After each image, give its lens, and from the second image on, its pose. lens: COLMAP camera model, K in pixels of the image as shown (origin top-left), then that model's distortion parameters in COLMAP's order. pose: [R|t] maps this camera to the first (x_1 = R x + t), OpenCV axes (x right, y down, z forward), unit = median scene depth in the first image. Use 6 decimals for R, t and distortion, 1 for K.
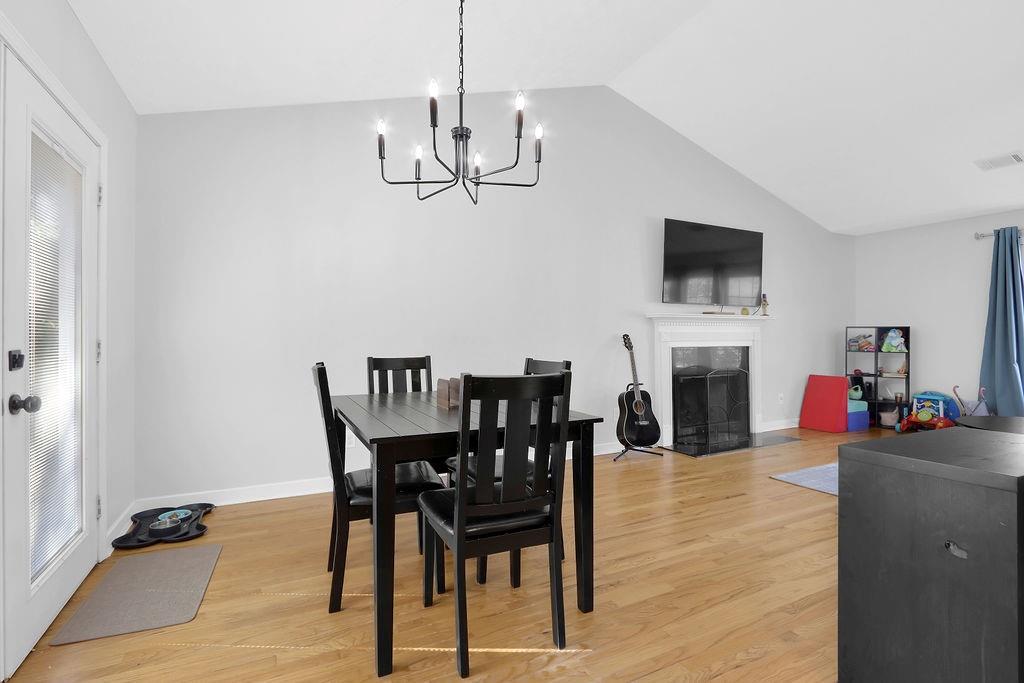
lens RADIAL K [[468.6, 0, 510.7], [0, 468.6, 340.7], [0, 0, 1]] dist [0.002526, 0.000227]
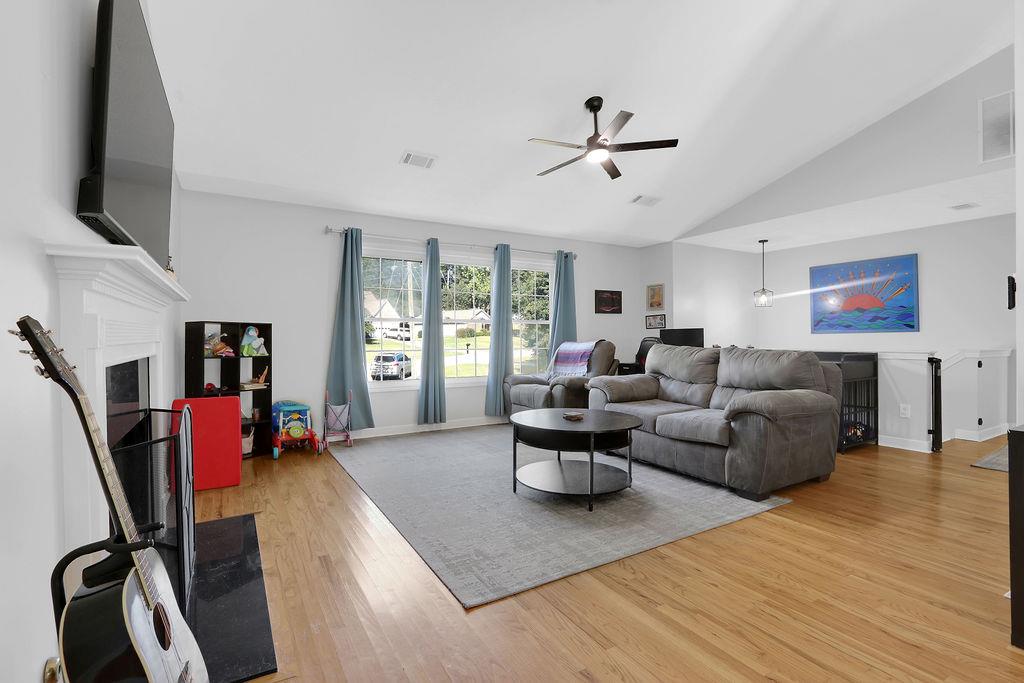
lens RADIAL K [[468.6, 0, 511.9], [0, 468.6, 341.0], [0, 0, 1]] dist [0.002526, 0.000227]
pose [[-0.071112, -0.004937, 0.997456, 0.024695], [0.003042, 0.999982, 0.005166, -0.003170], [-0.997464, 0.003402, -0.071096, 0.660000]]
